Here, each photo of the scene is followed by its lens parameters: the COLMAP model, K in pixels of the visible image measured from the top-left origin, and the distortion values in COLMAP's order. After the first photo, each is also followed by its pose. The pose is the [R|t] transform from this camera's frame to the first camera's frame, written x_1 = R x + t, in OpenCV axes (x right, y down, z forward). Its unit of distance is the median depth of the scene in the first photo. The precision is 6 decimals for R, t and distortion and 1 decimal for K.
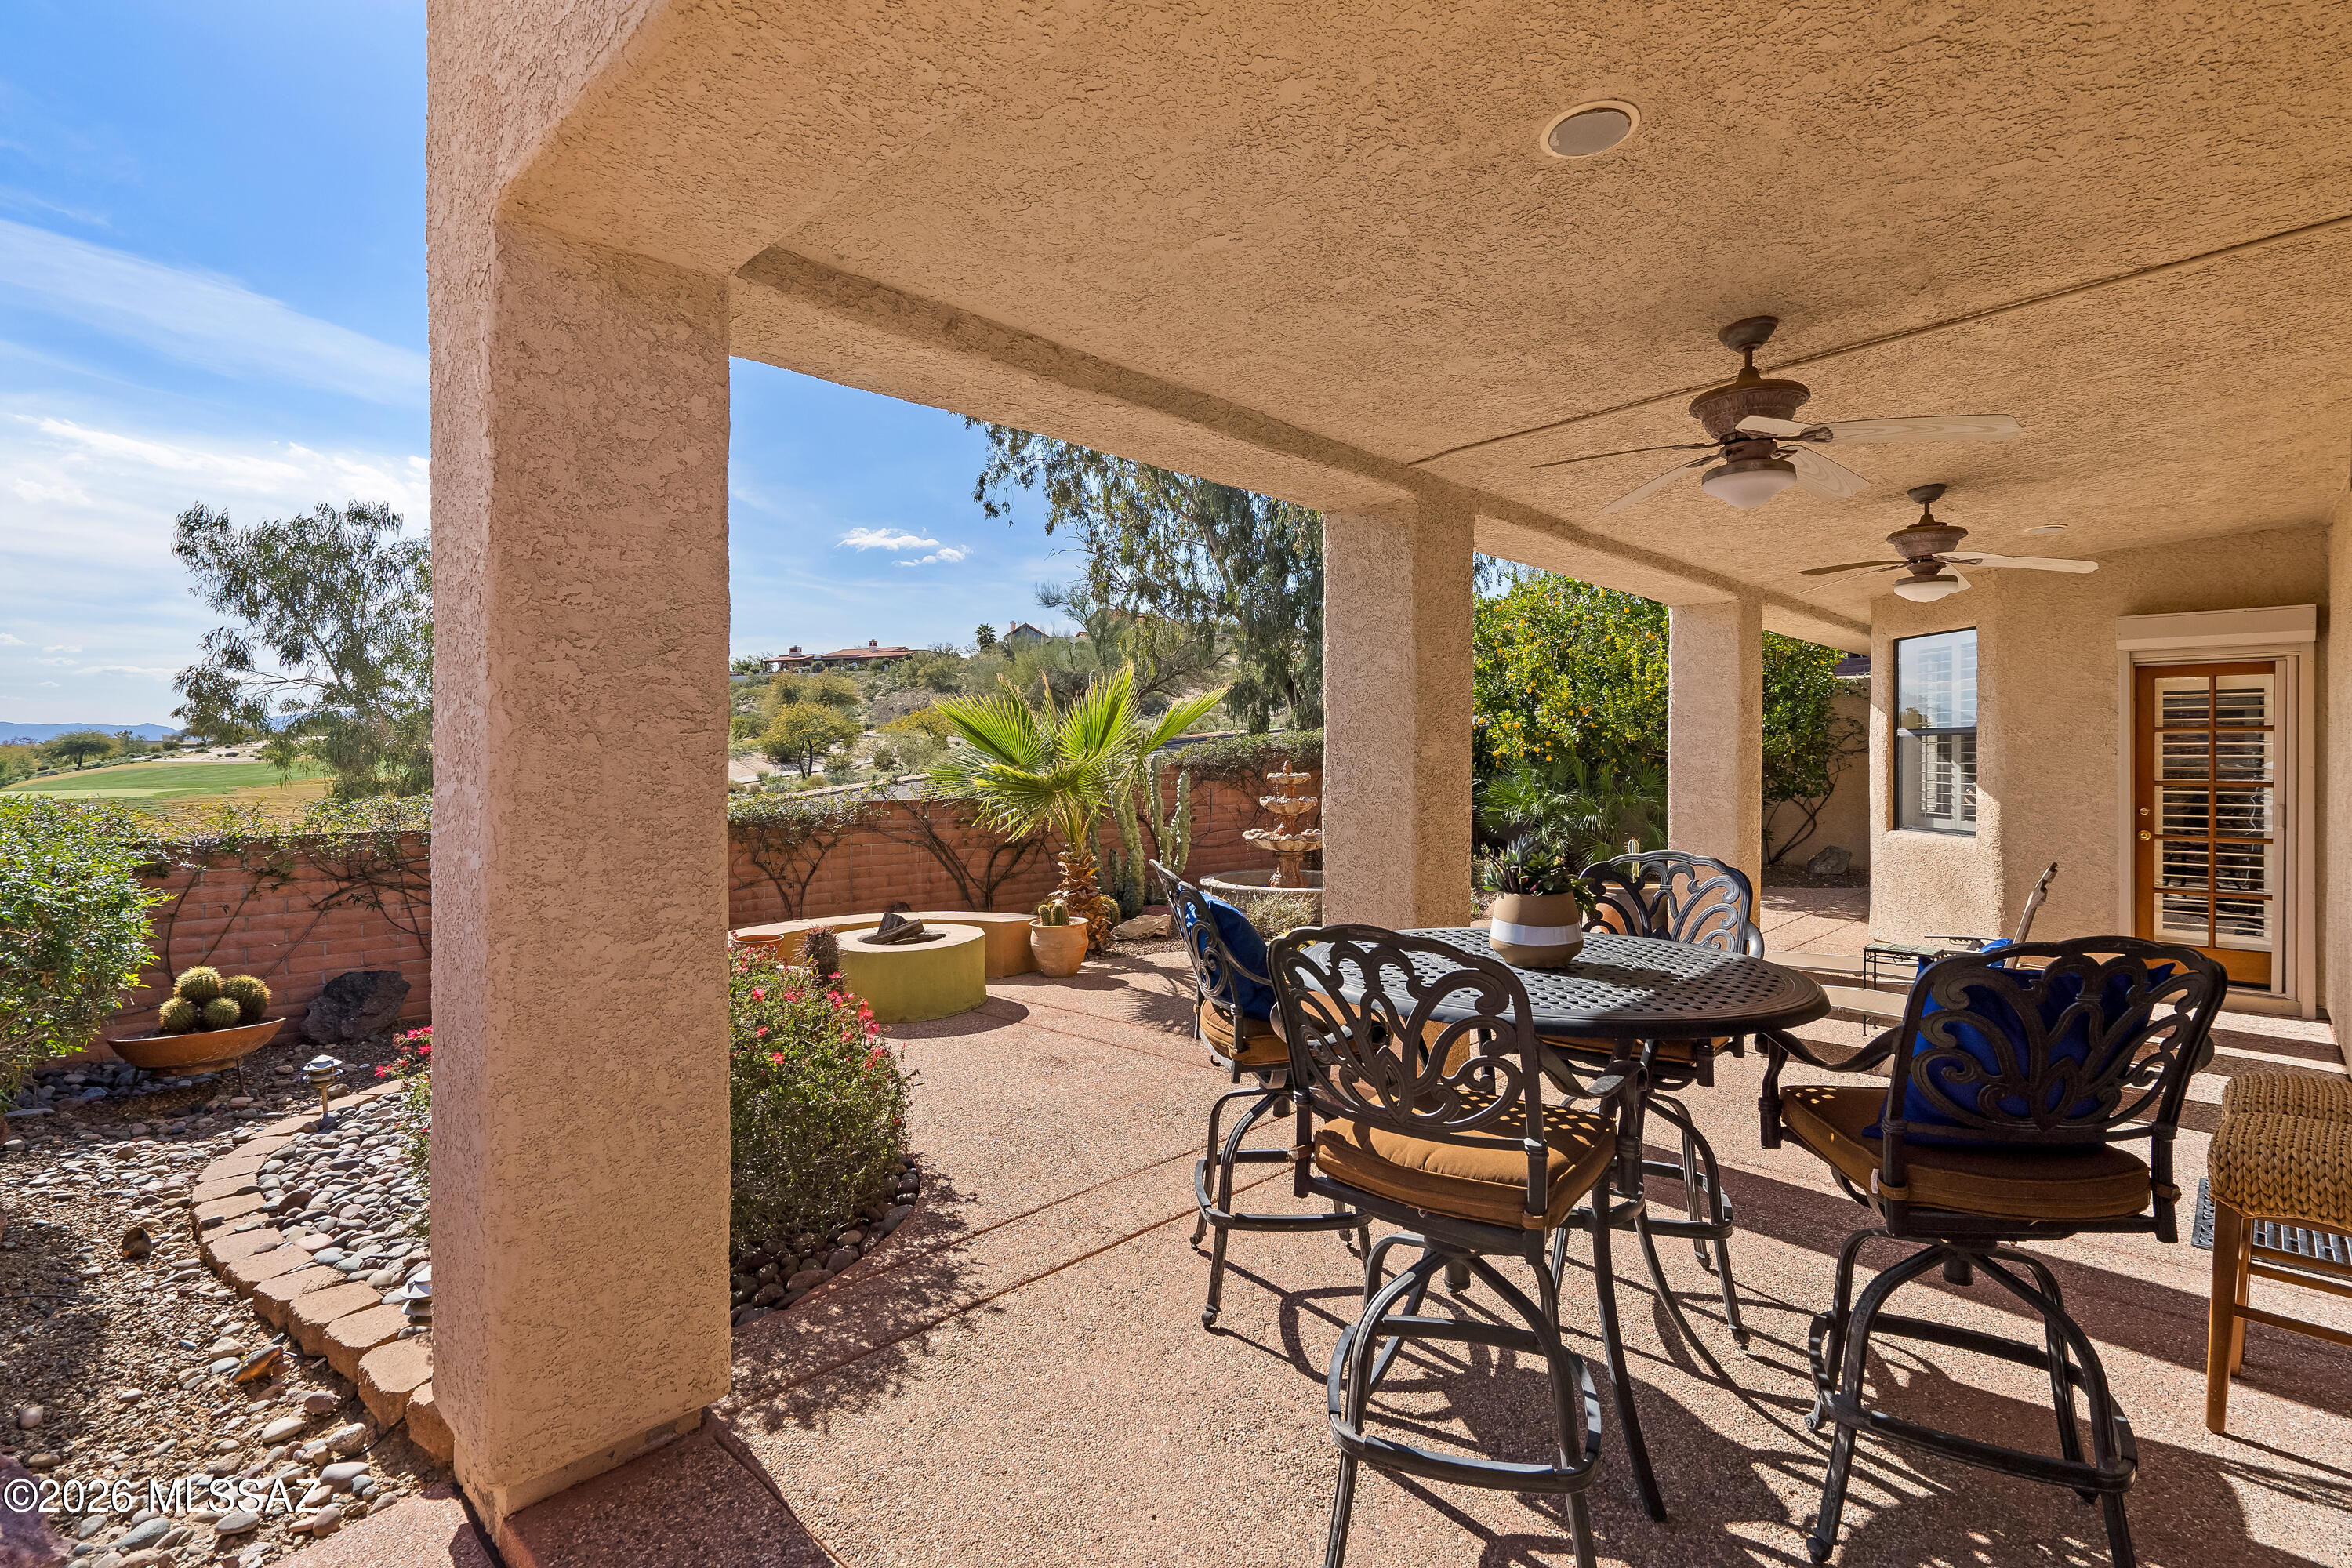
lens RADIAL K [[1090.3, 0, 1178.6], [0, 1090.3, 751.3], [0, 0, 1]] dist [-0.006070, 0.004741]
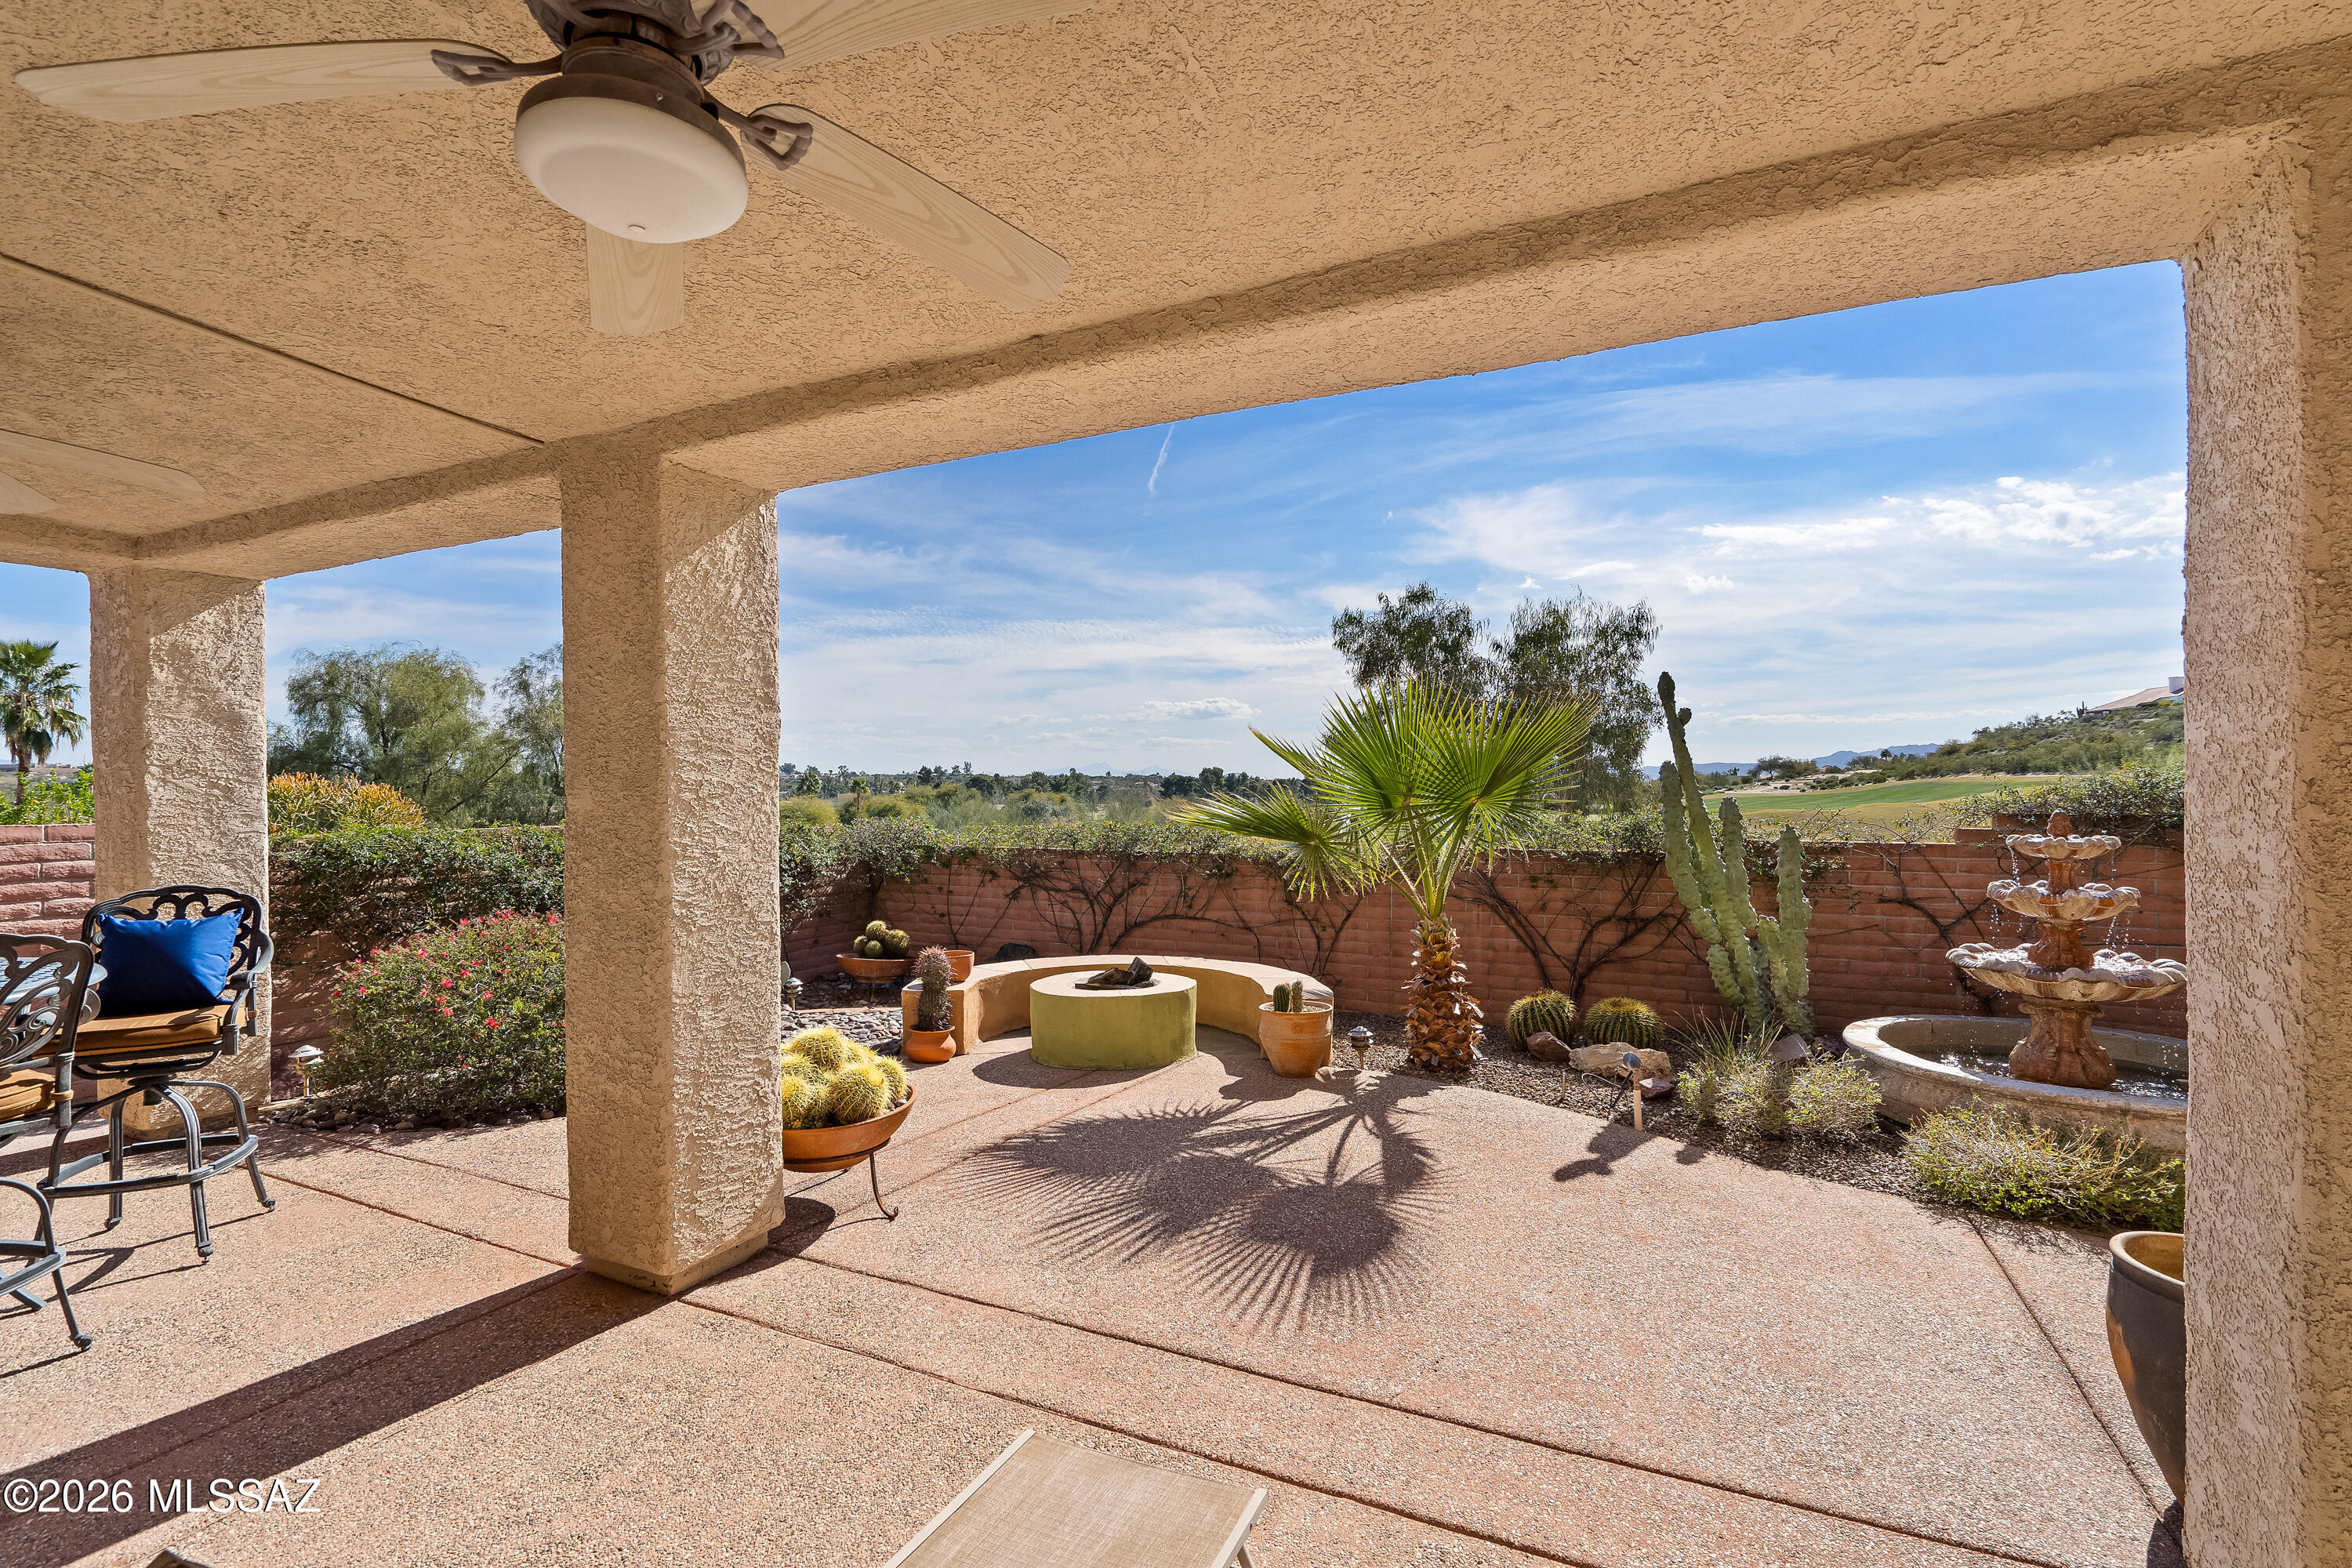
lens RADIAL K [[1090.3, 0, 1165.6], [0, 1090.3, 788.2], [0, 0, 1]] dist [-0.006070, 0.004741]
pose [[0.298447, -0.000904, -0.954426, 0.472343], [0.005956, 0.999982, 0.000915, -0.003922], [0.954408, -0.005957, 0.298447, 0.510367]]
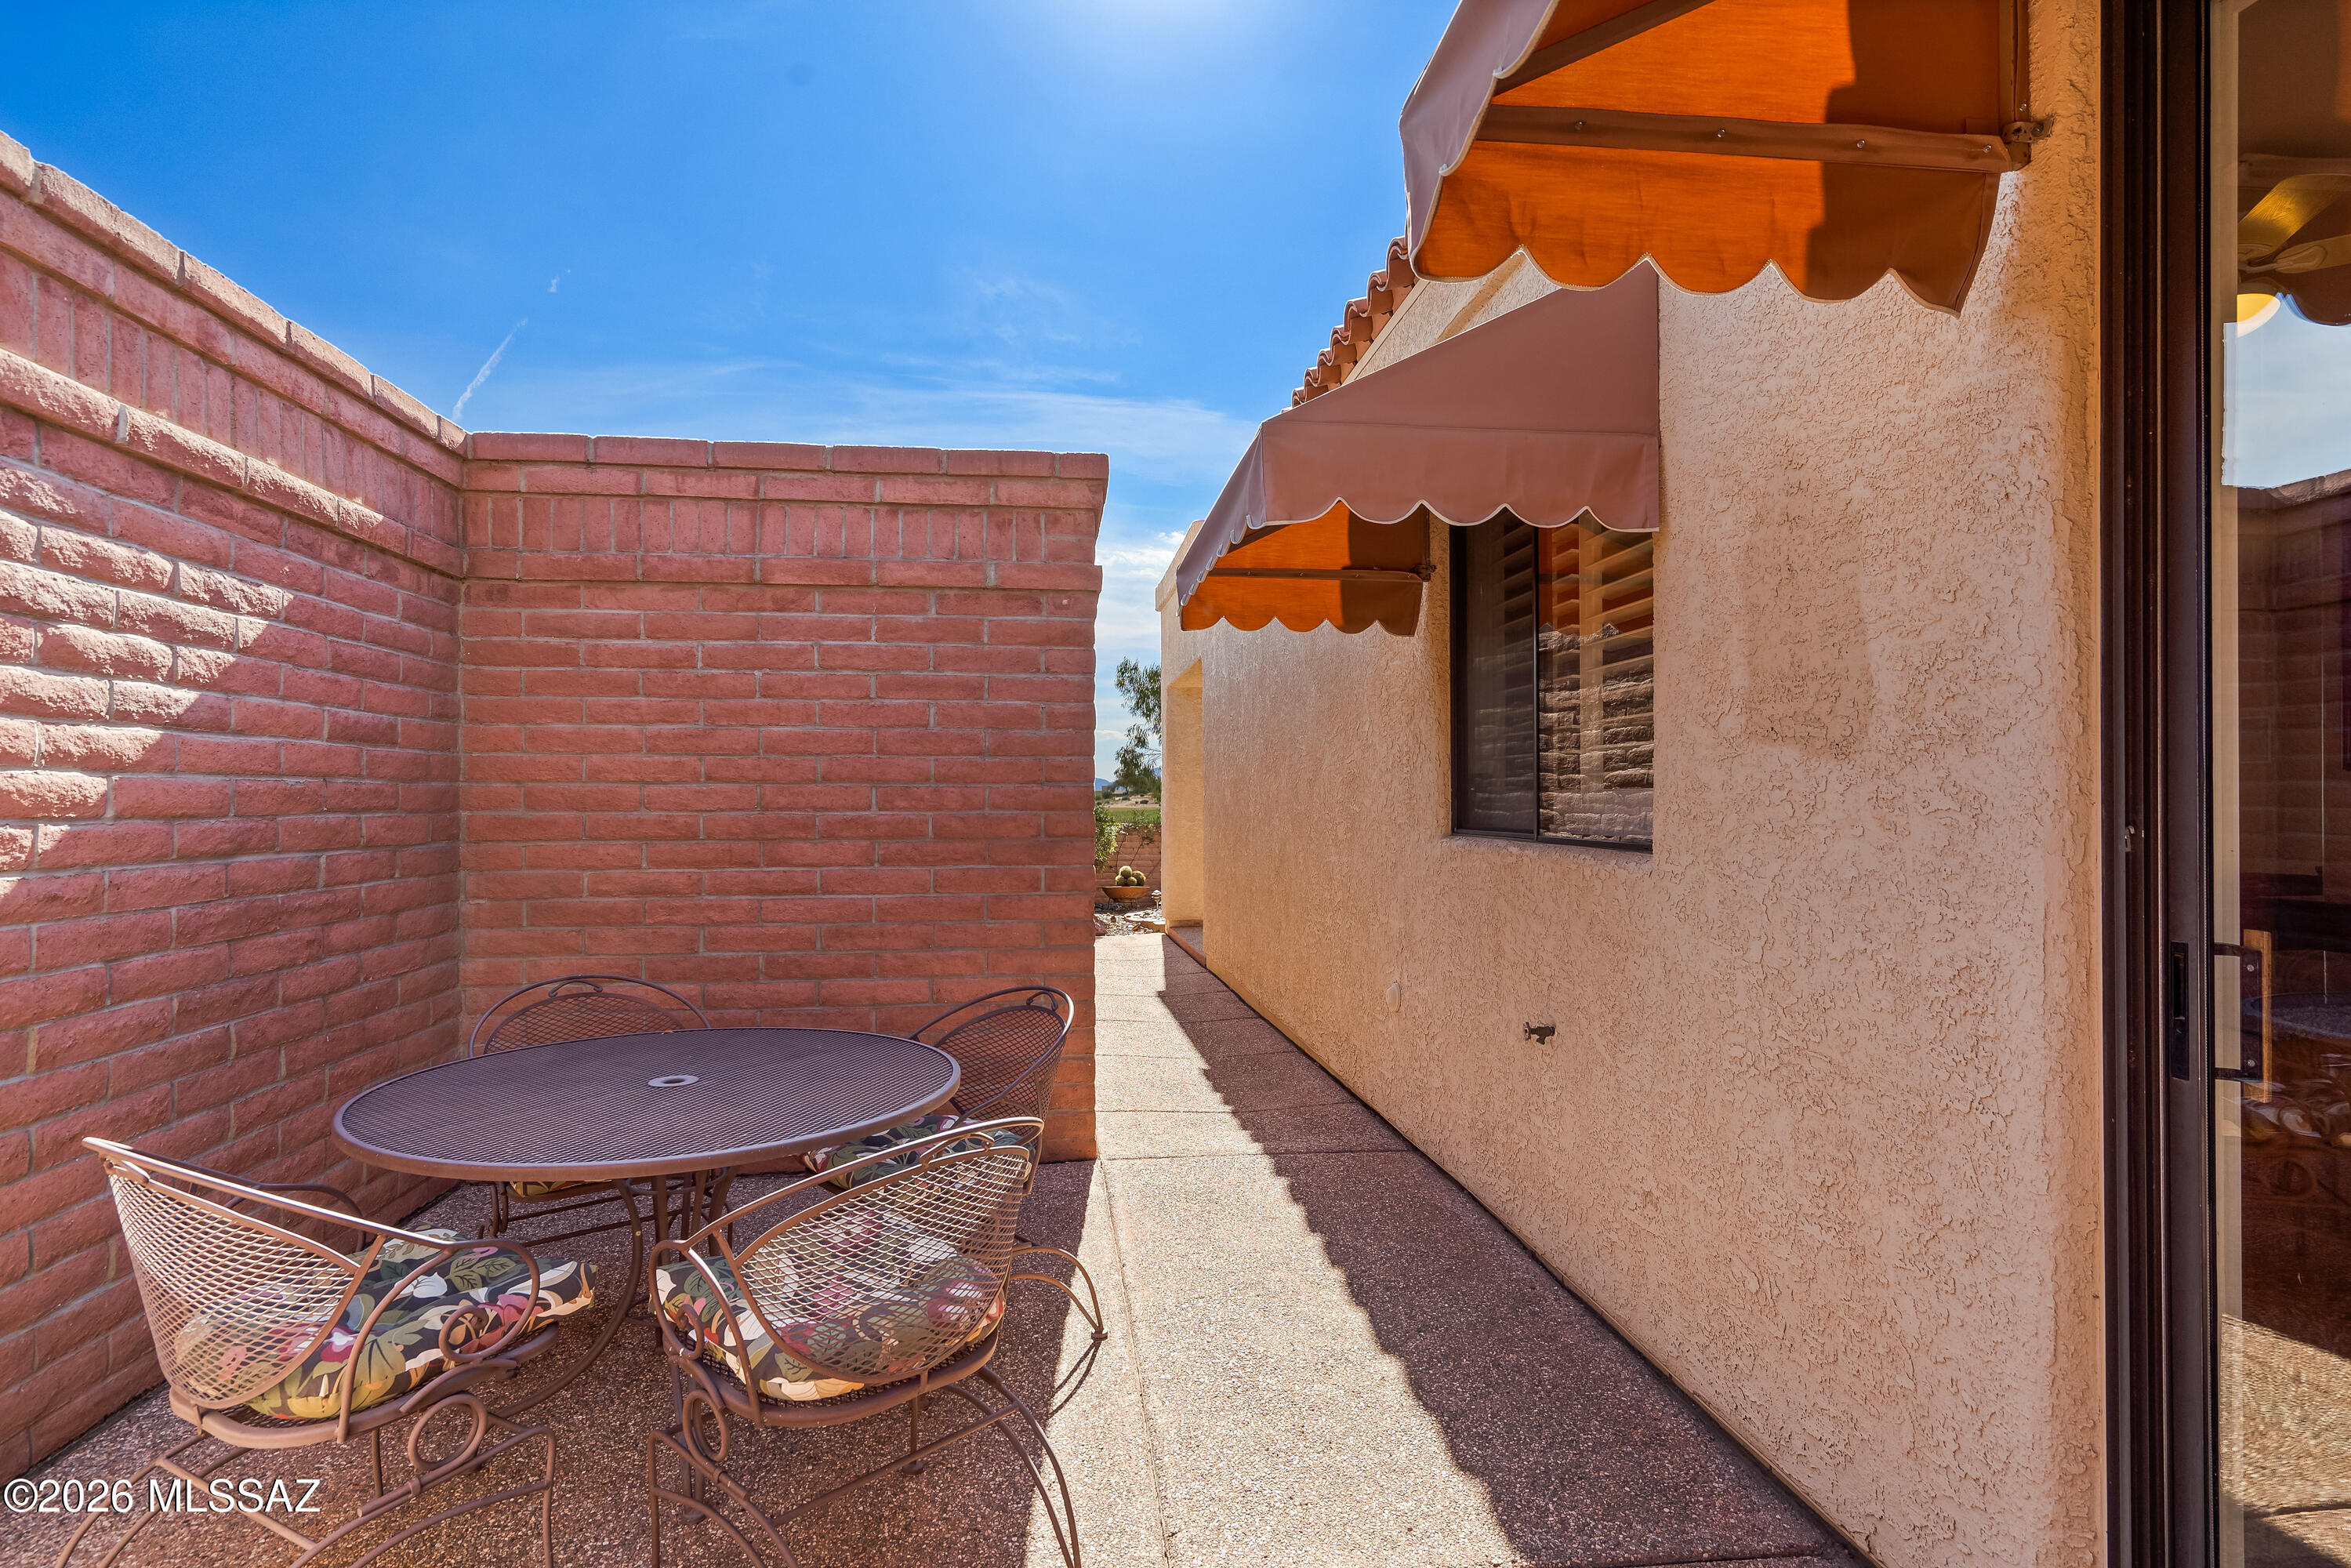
lens RADIAL K [[1216.5, 0, 1178.0], [0, 1216.5, 788.6], [0, 0, 1]] dist [0.000592, 0.000075]
pose [[0.772074, -0.004537, -0.635516, 0.642156], [-0.001691, 0.999956, -0.009193, 0.013902], [0.635530, 0.008173, 0.772033, -0.717064]]
